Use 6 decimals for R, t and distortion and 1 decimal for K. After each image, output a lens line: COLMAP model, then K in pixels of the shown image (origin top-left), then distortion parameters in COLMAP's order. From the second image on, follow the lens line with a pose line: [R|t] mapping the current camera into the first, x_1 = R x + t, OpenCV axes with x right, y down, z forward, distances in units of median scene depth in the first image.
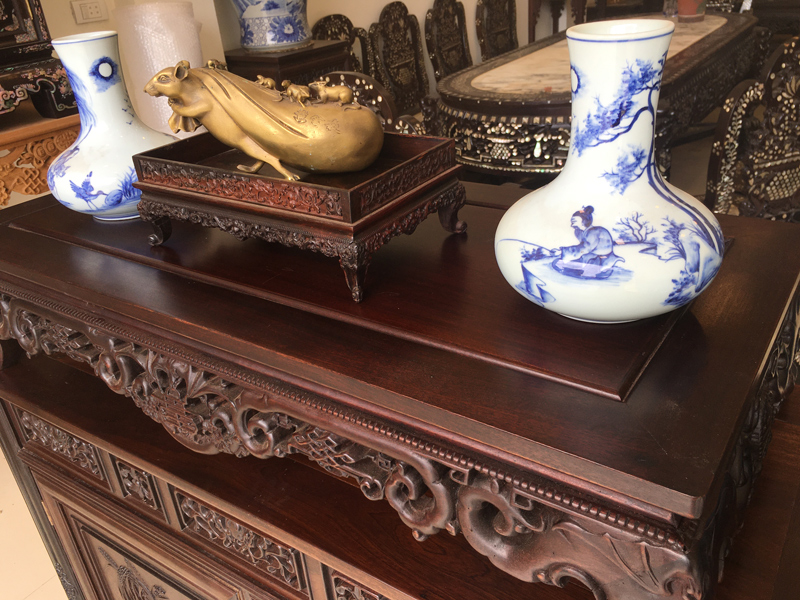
lens RADIAL K [[690.2, 0, 400.0], [0, 690.2, 300.0], [0, 0, 1]] dist [0.076657, -0.105791]
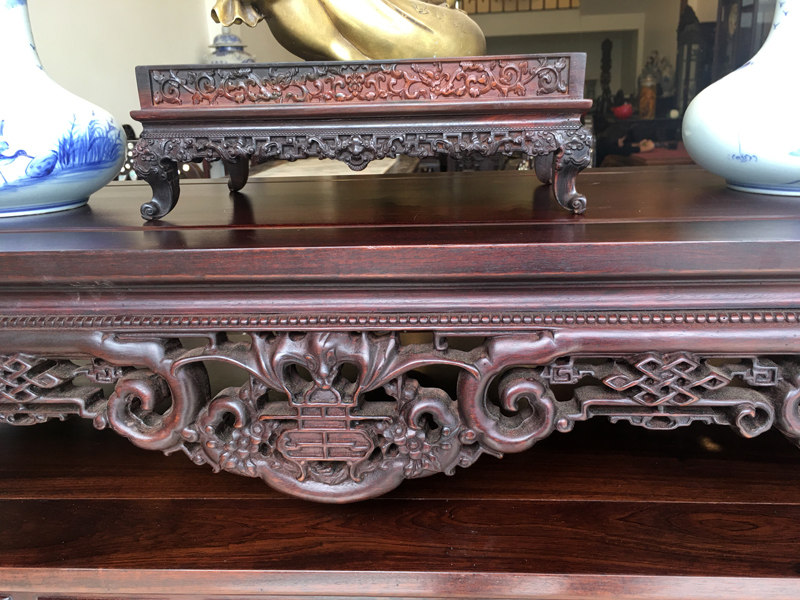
lens RADIAL K [[690.2, 0, 400.0], [0, 690.2, 300.0], [0, 0, 1]] dist [0.076657, -0.105791]
pose [[0.858244, -0.078912, 0.507139, -0.463742], [0.197017, 0.963062, -0.183561, 0.145768], [-0.473922, 0.257456, 0.842090, 0.362393]]
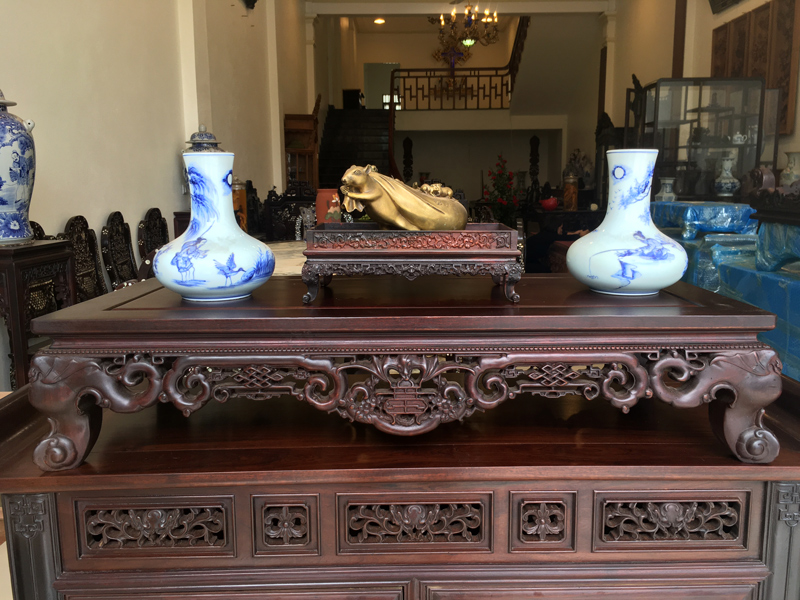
lens RADIAL K [[690.2, 0, 400.0], [0, 690.2, 300.0], [0, 0, 1]] dist [0.076657, -0.105791]
pose [[0.809244, -0.013293, 0.587322, -0.910597], [0.211106, 0.939546, -0.269608, 0.278219], [-0.548232, 0.342166, 0.763128, -0.052073]]
